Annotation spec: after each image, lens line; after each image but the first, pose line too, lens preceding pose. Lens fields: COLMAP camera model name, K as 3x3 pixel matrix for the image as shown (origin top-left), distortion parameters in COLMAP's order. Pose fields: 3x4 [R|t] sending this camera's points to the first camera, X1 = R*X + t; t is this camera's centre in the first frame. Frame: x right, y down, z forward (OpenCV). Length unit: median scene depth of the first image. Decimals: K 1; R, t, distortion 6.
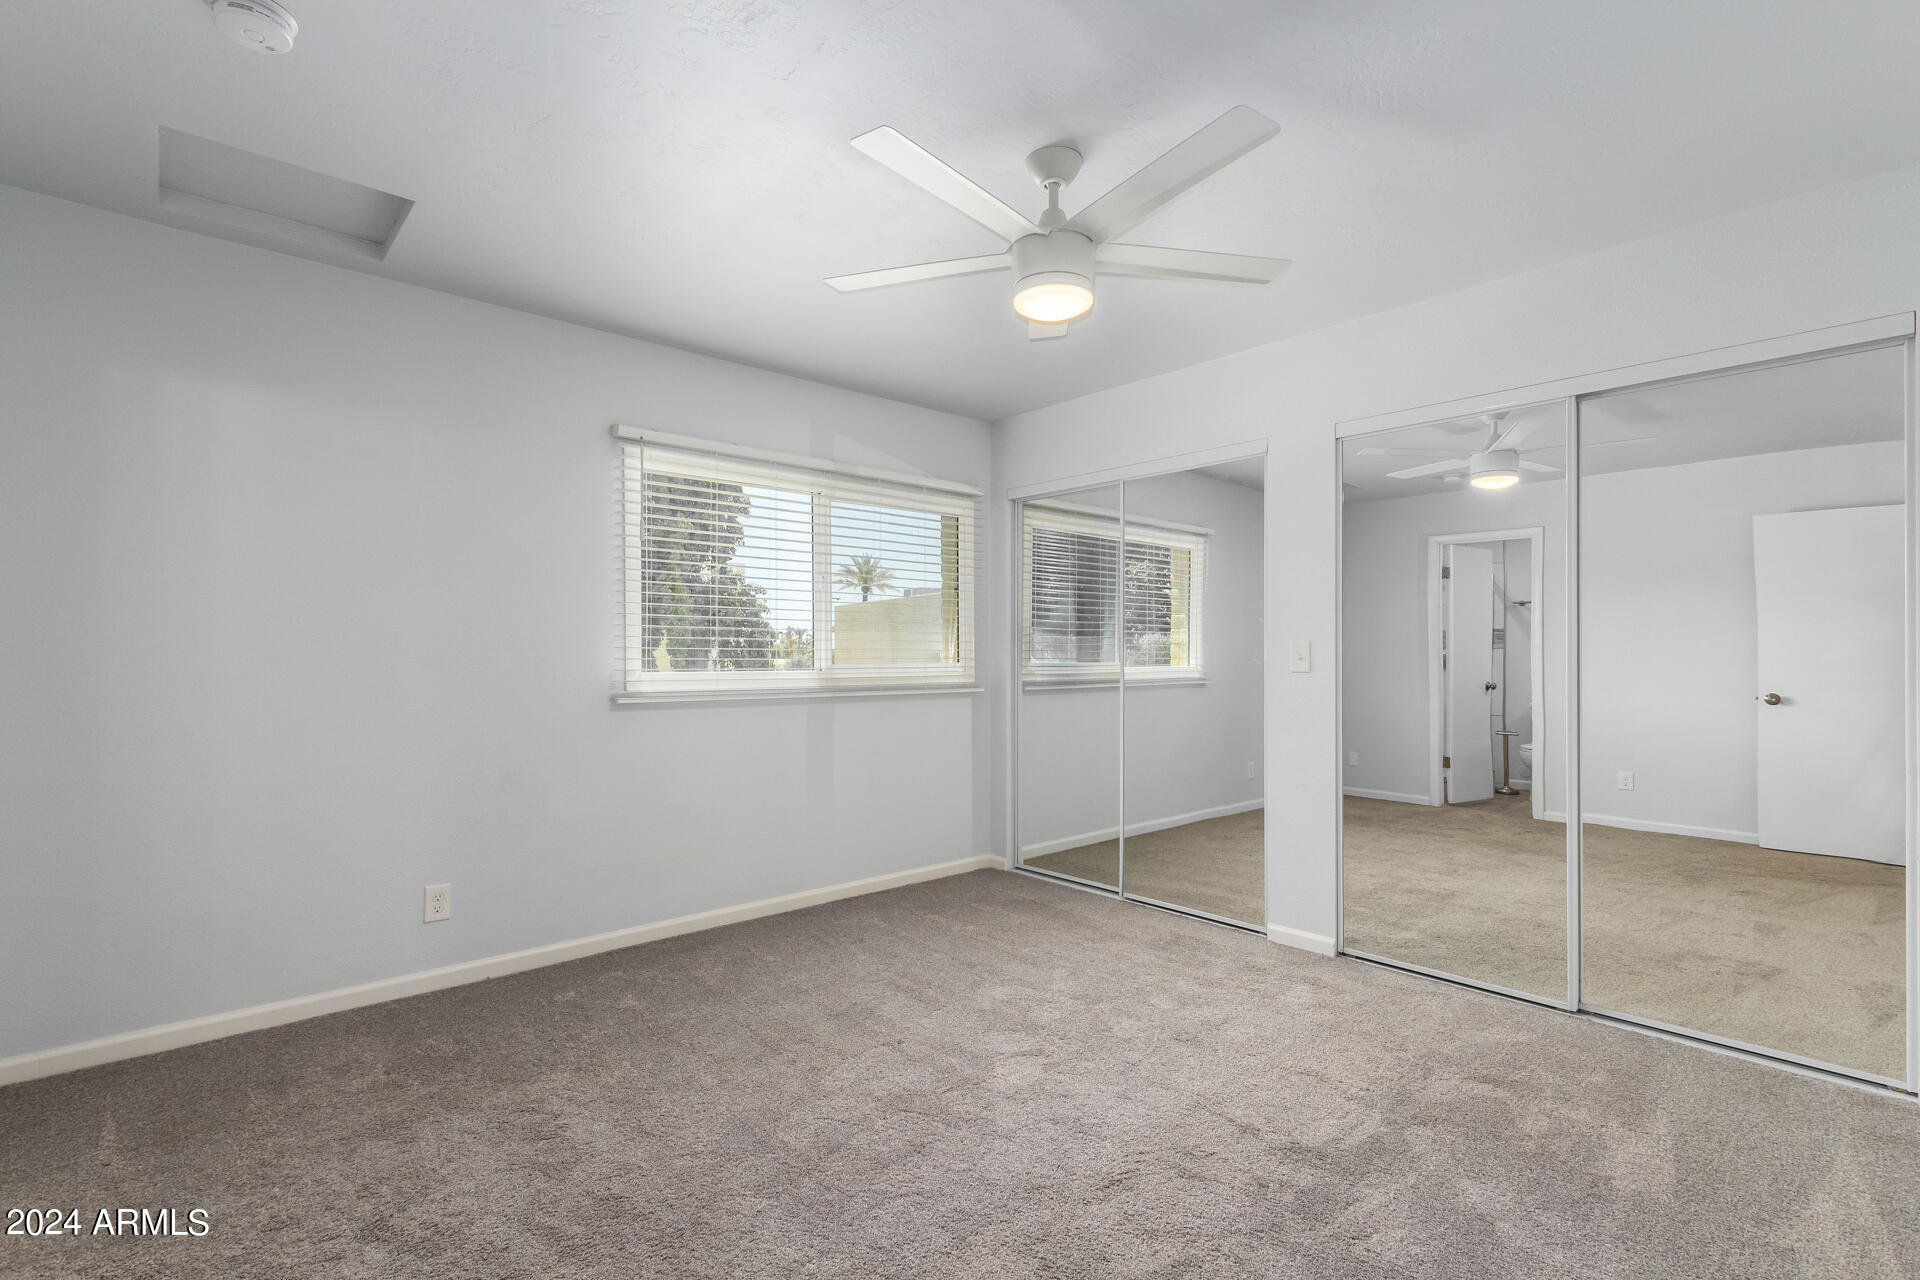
lens RADIAL K [[885.3, 0, 968.0], [0, 885.3, 638.2], [0, 0, 1]] dist [0.008739, -0.003103]
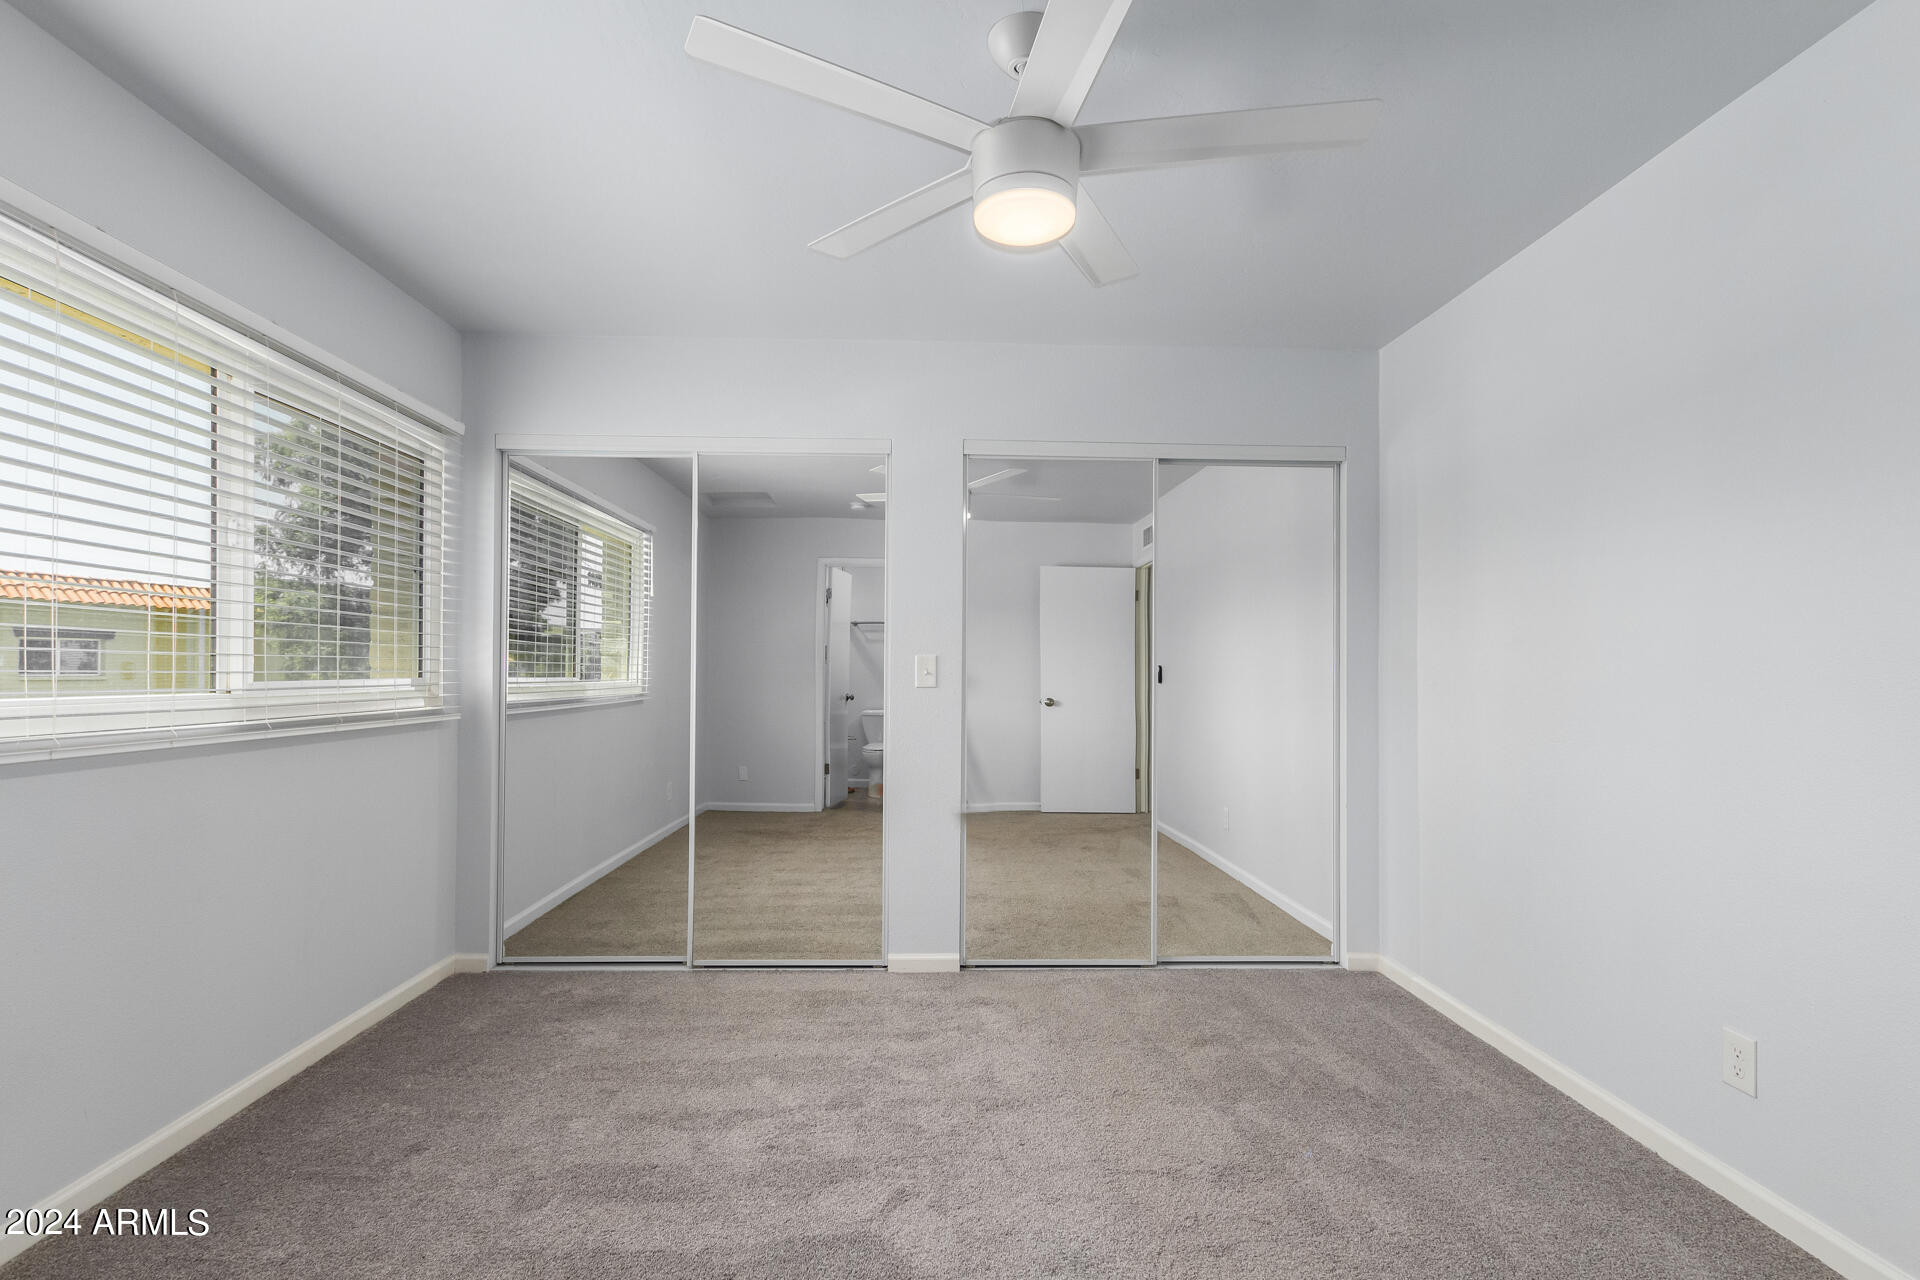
lens RADIAL K [[885.3, 0, 956.5], [0, 885.3, 653.4], [0, 0, 1]] dist [0.008739, -0.003103]
pose [[0.657407, 0.017190, 0.753340, -0.330173], [-0.017450, 0.999819, -0.007586, 0.009602], [-0.753334, -0.008159, 0.657588, 0.337660]]
